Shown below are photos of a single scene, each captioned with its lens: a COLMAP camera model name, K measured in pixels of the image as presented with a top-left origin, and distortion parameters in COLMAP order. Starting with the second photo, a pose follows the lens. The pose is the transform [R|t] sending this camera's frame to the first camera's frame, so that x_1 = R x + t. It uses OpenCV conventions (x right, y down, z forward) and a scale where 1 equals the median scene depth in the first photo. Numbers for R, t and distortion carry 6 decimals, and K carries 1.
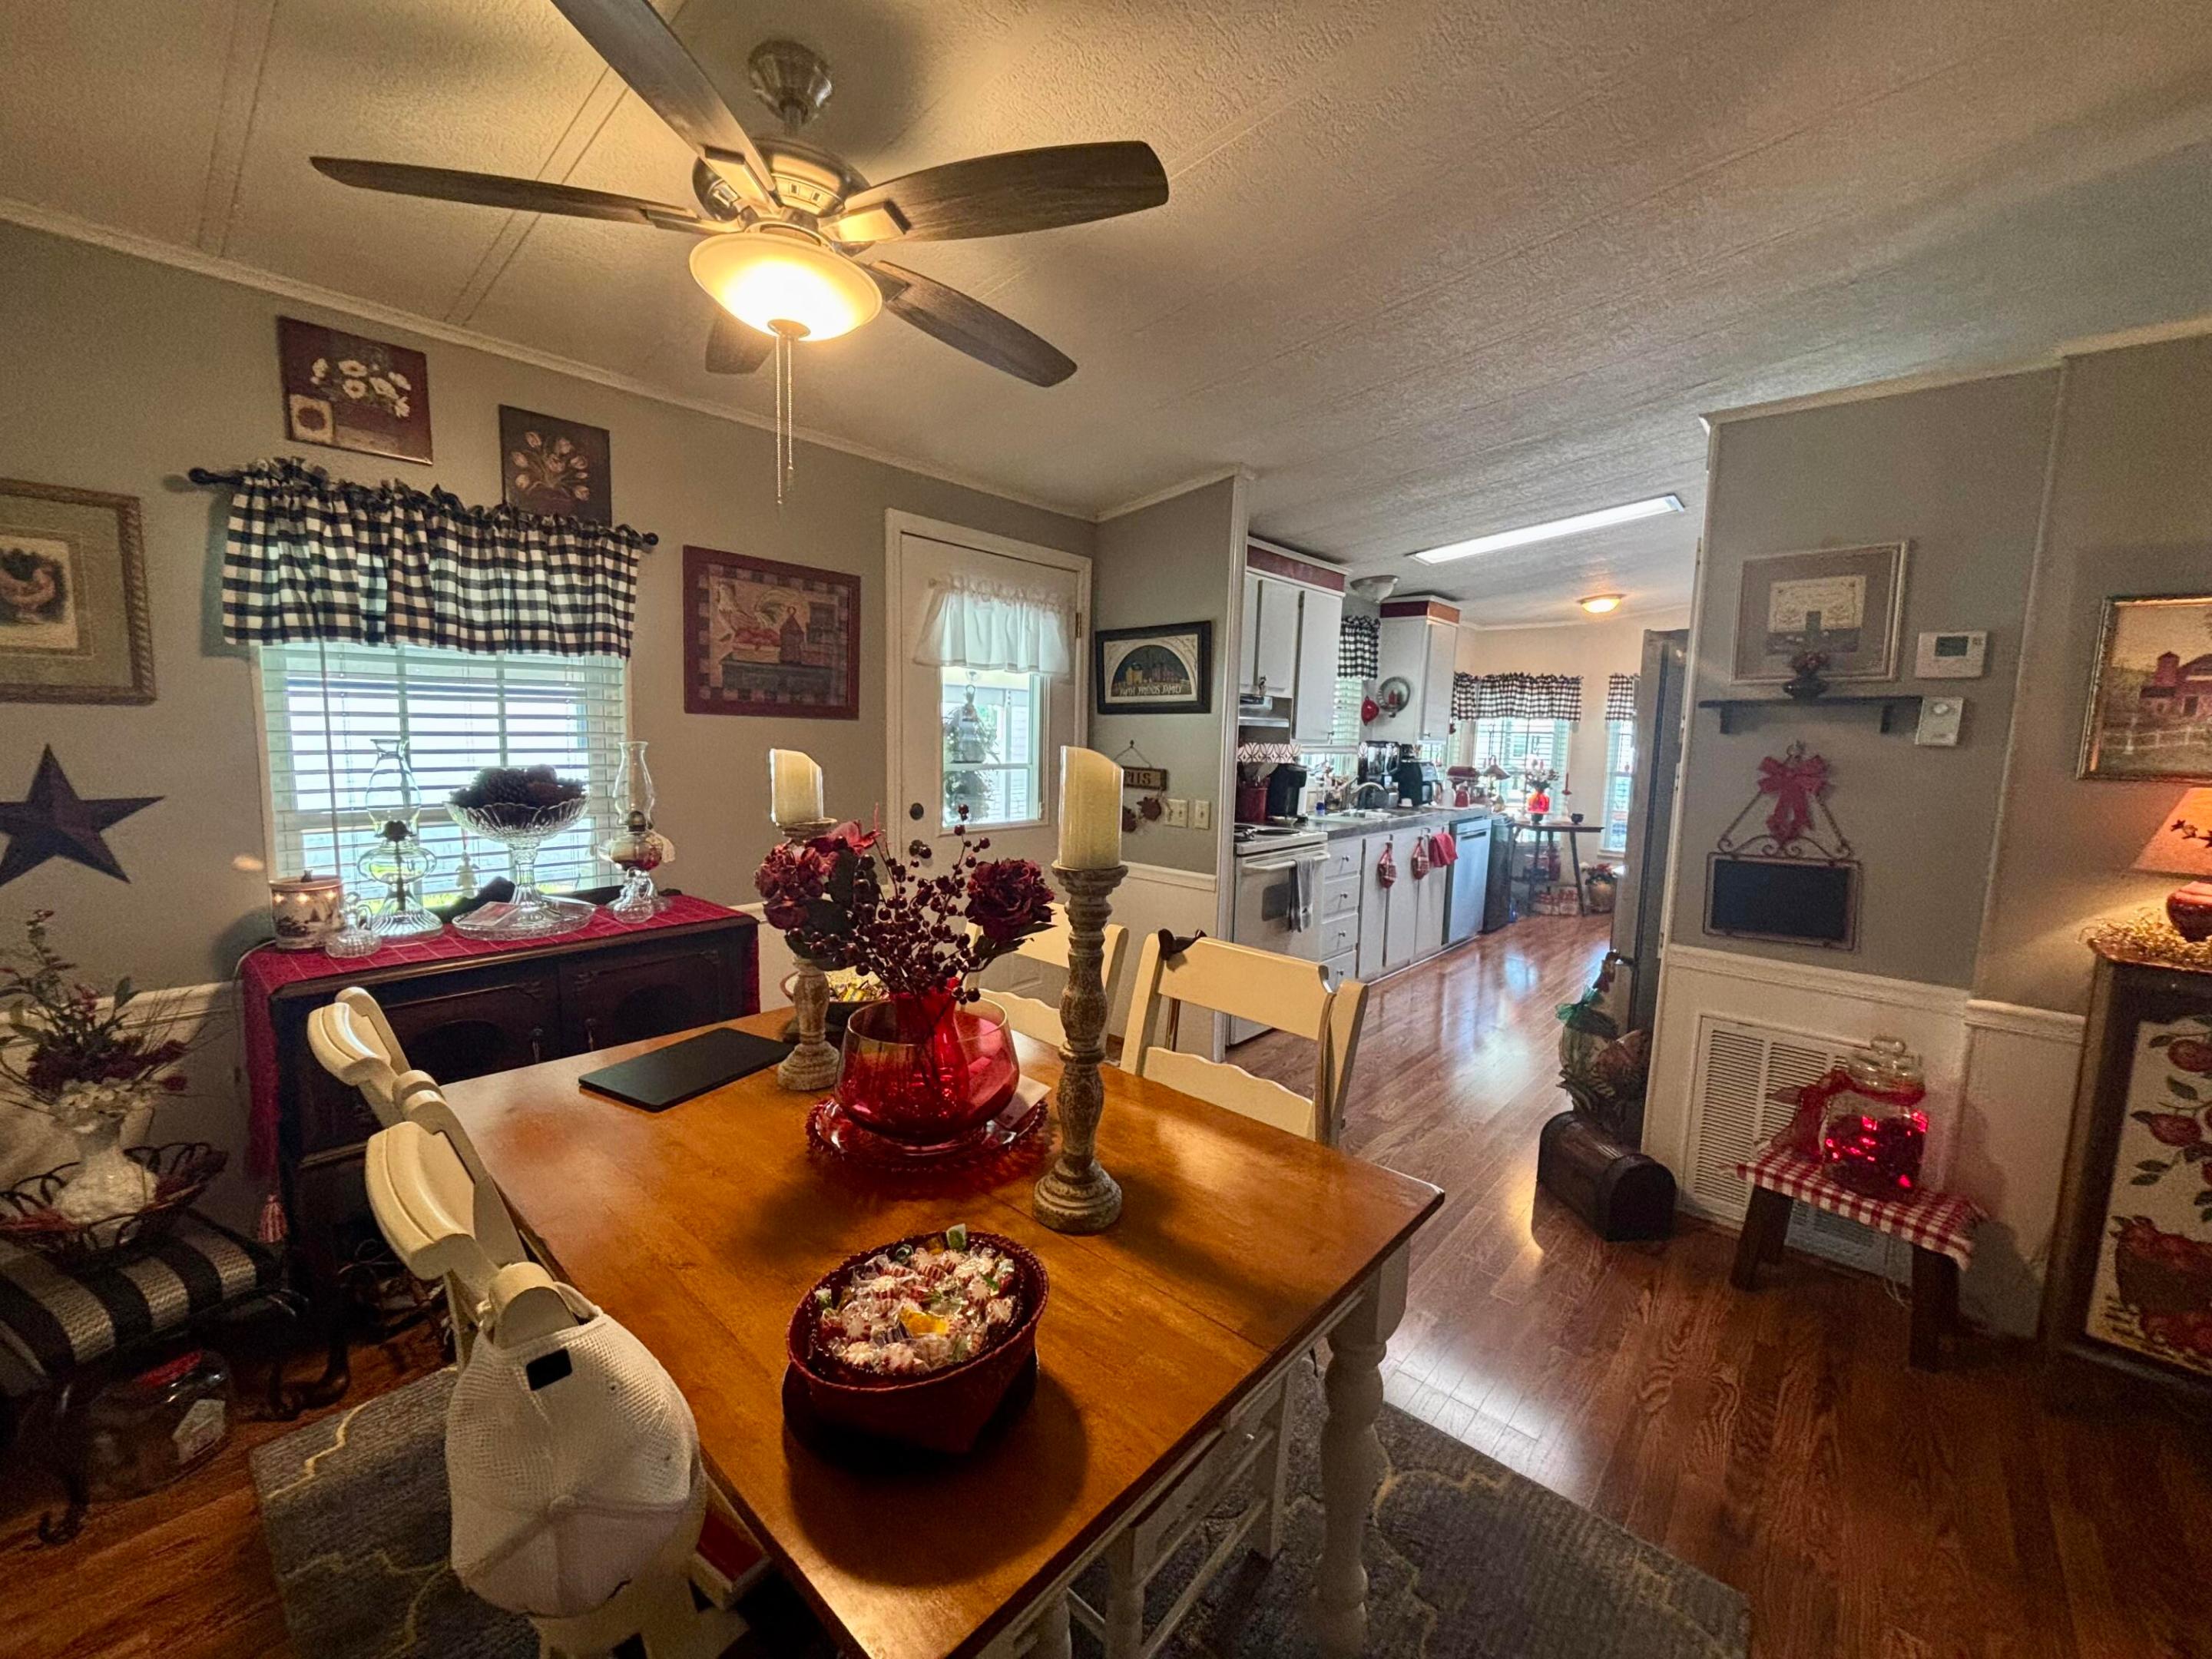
lens RADIAL K [[897.2, 0, 1112.6], [0, 897.2, 830.9], [0, 0, 1]] dist [0.008987, -0.004336]
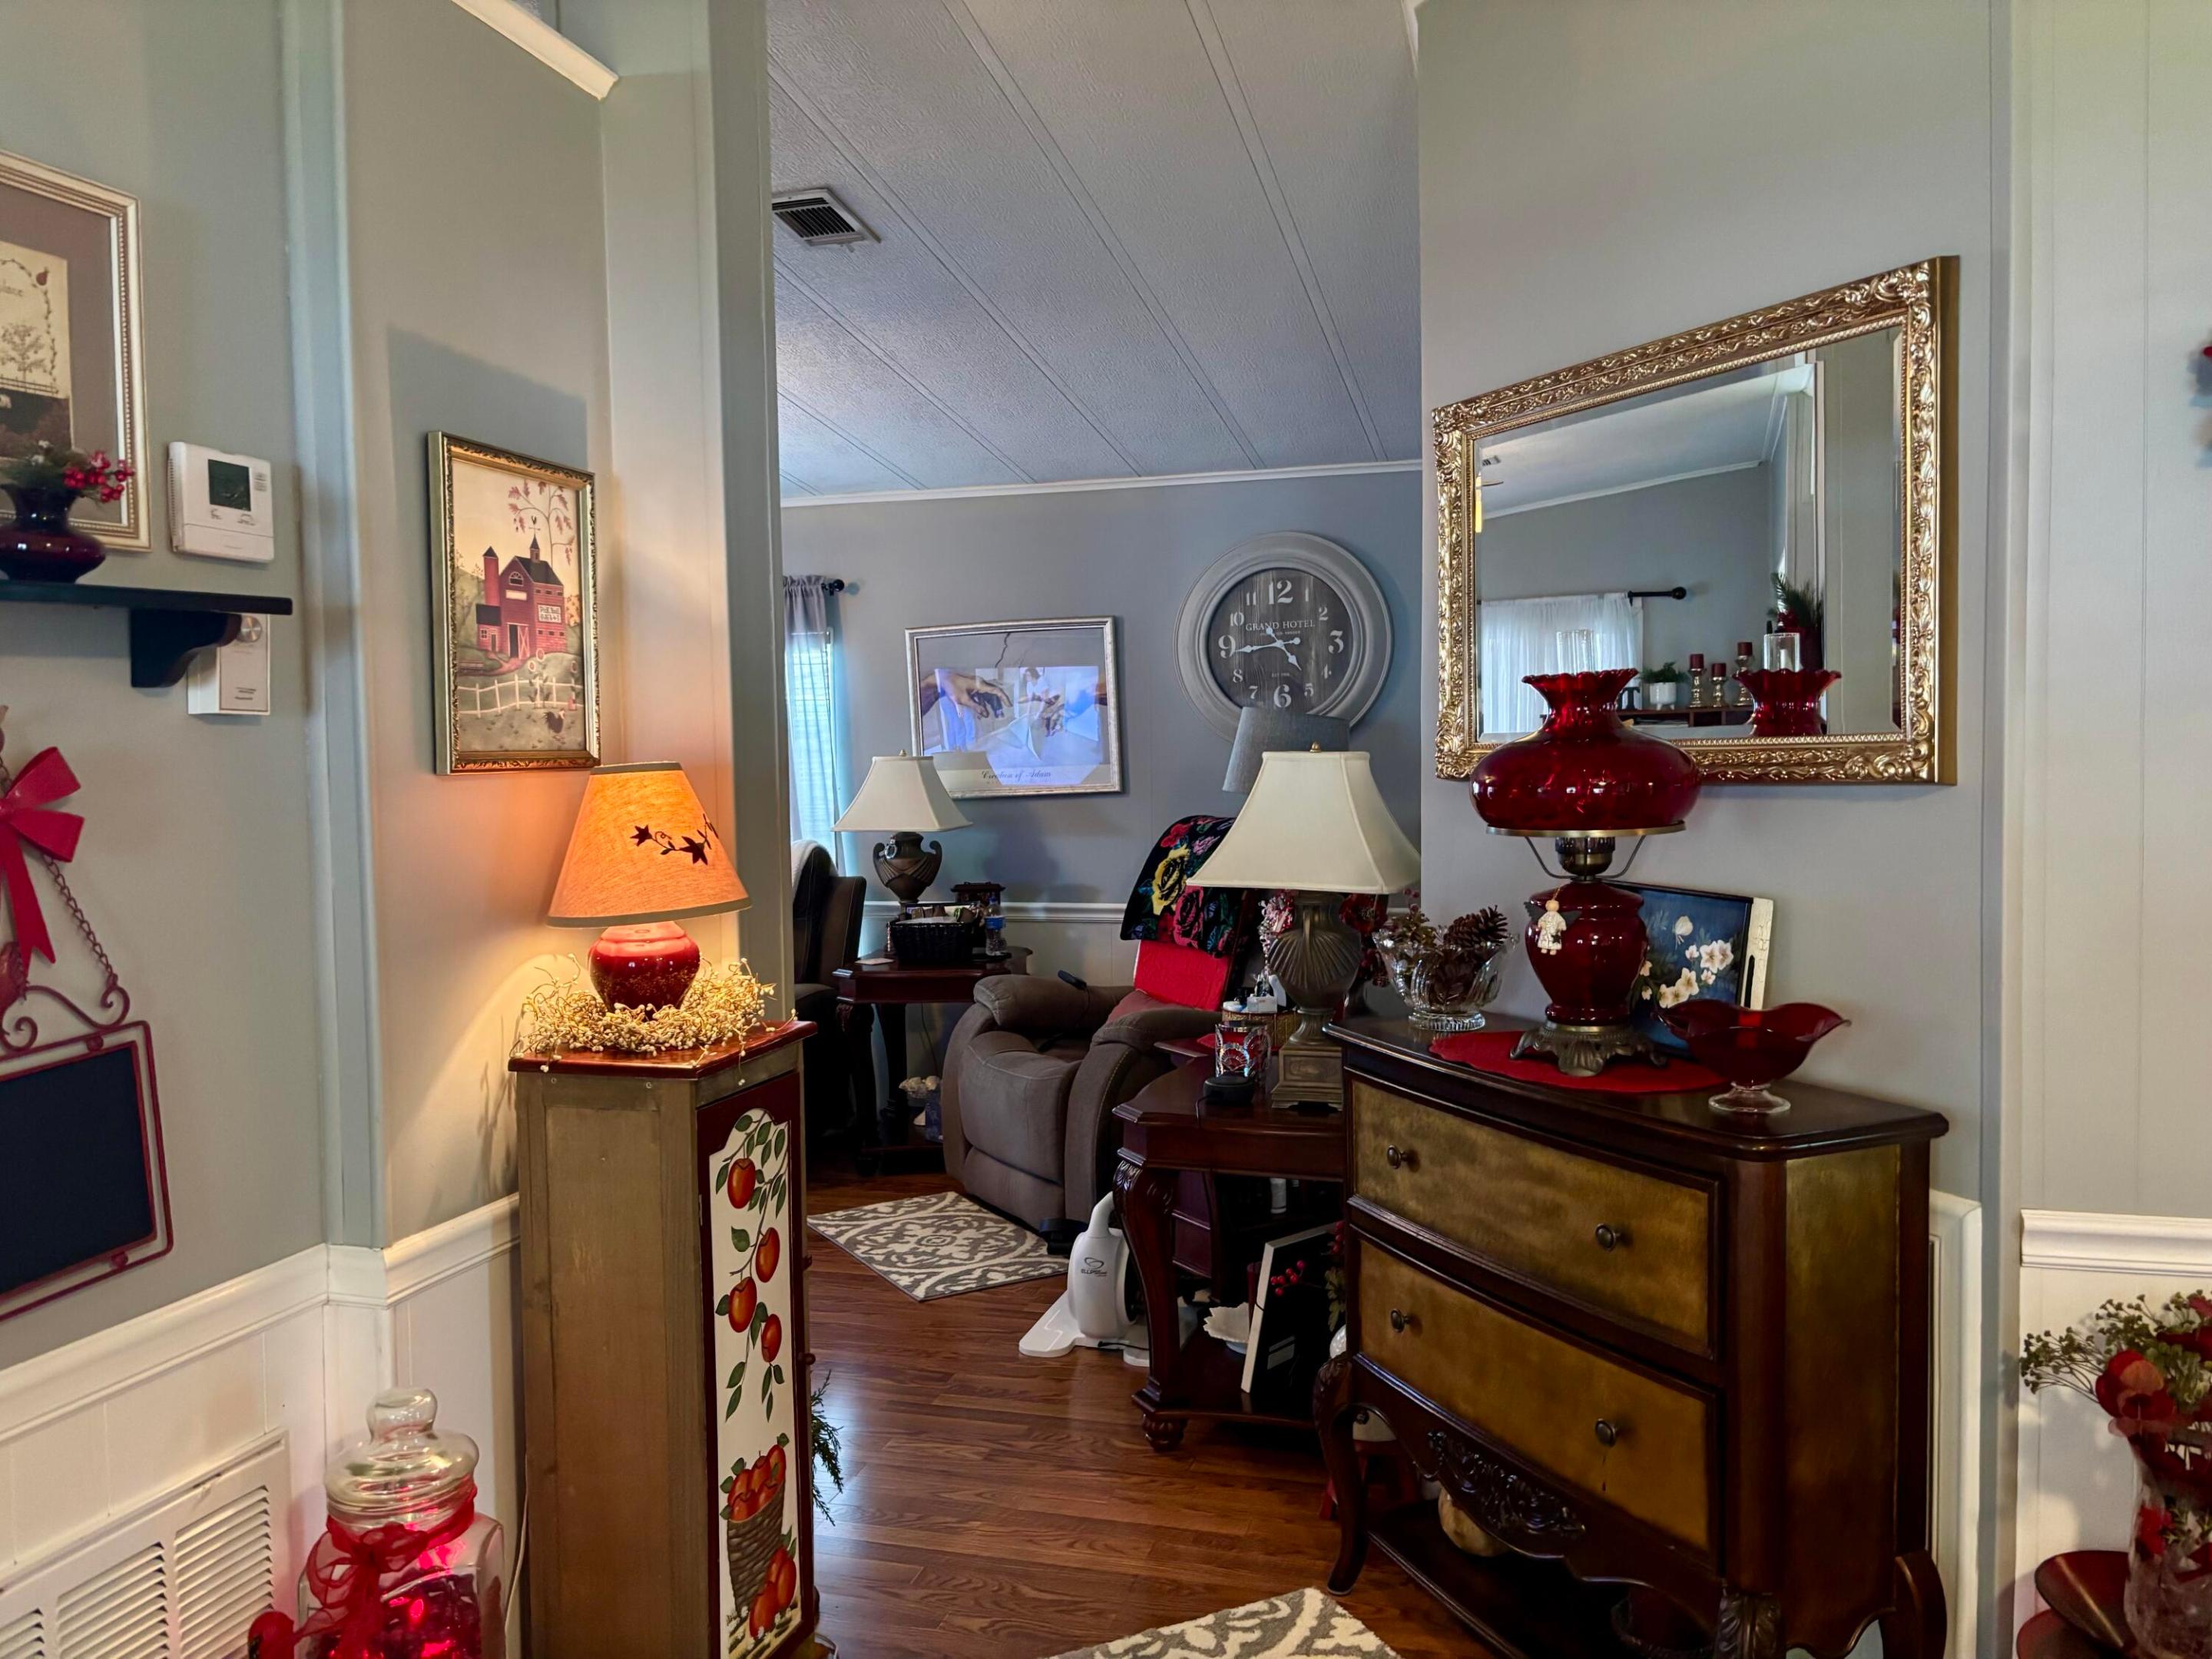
lens RADIAL K [[1699.1, 0, 1164.8], [0, 1699.1, 822.2], [0, 0, 1]] dist [0.000570, -0.001948]
pose [[-0.455197, -0.061436, 0.888269, -0.003948], [0.104372, 0.987057, 0.121754, -0.096156], [-0.884253, 0.148133, -0.442893, 0.969082]]
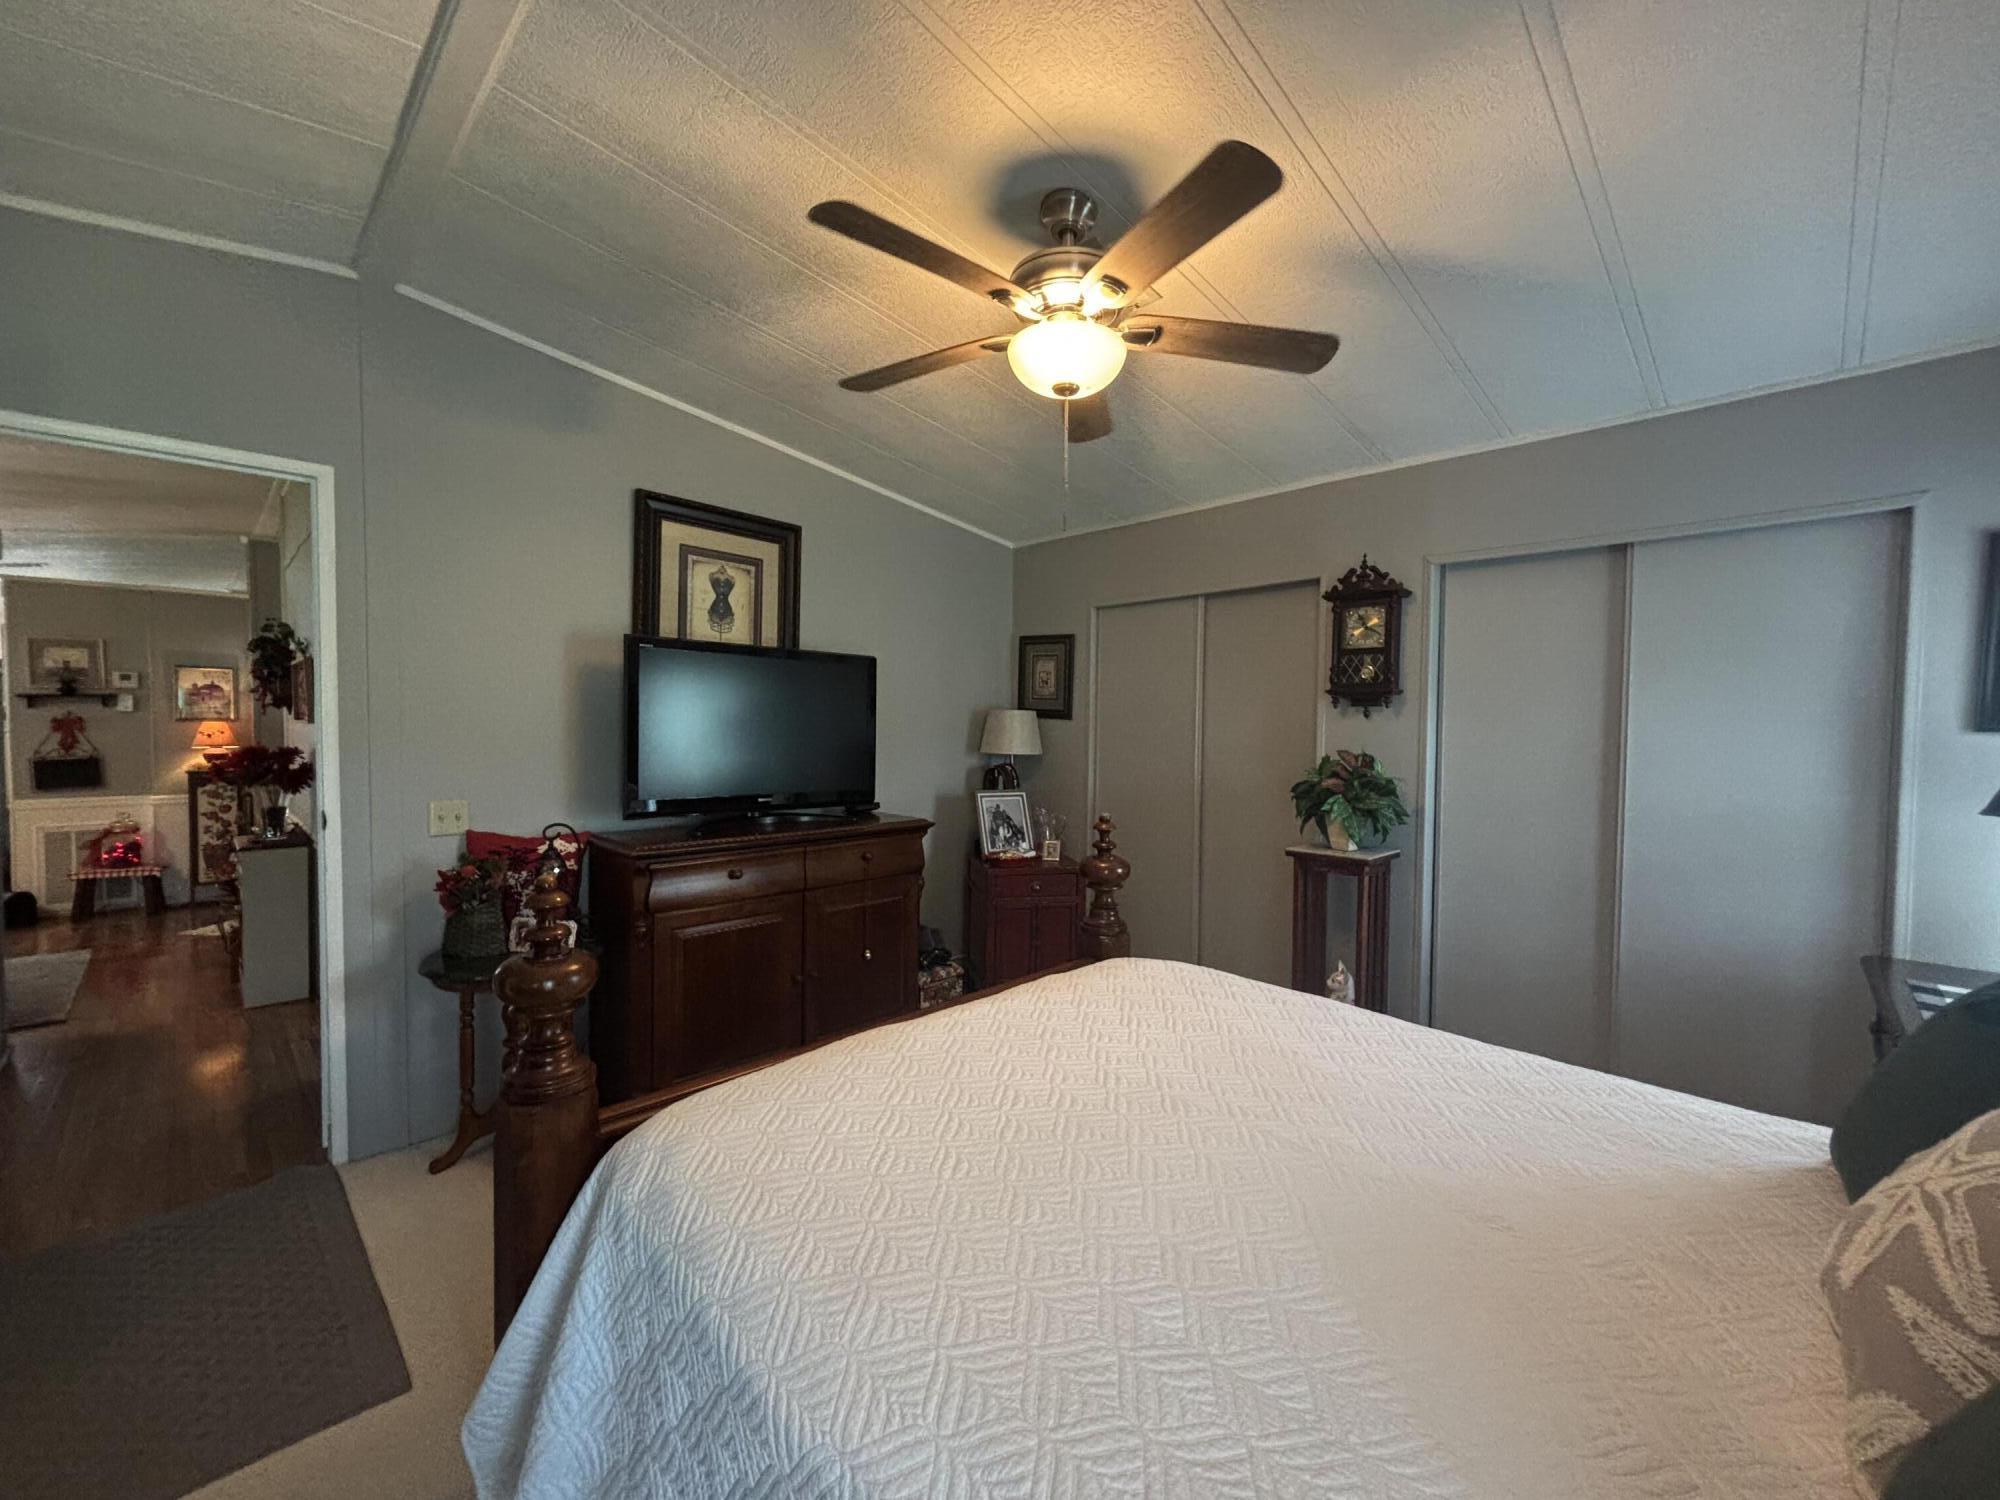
lens RADIAL K [[803.5, 0, 1003.0], [0, 803.5, 751.6], [0, 0, 1]] dist [0.005917, -0.003728]
pose [[0.053122, -0.067125, 0.996329, -1.506621], [0.103662, 0.992718, 0.061354, 0.165001], [-0.993193, 0.100022, 0.059693, -1.923694]]
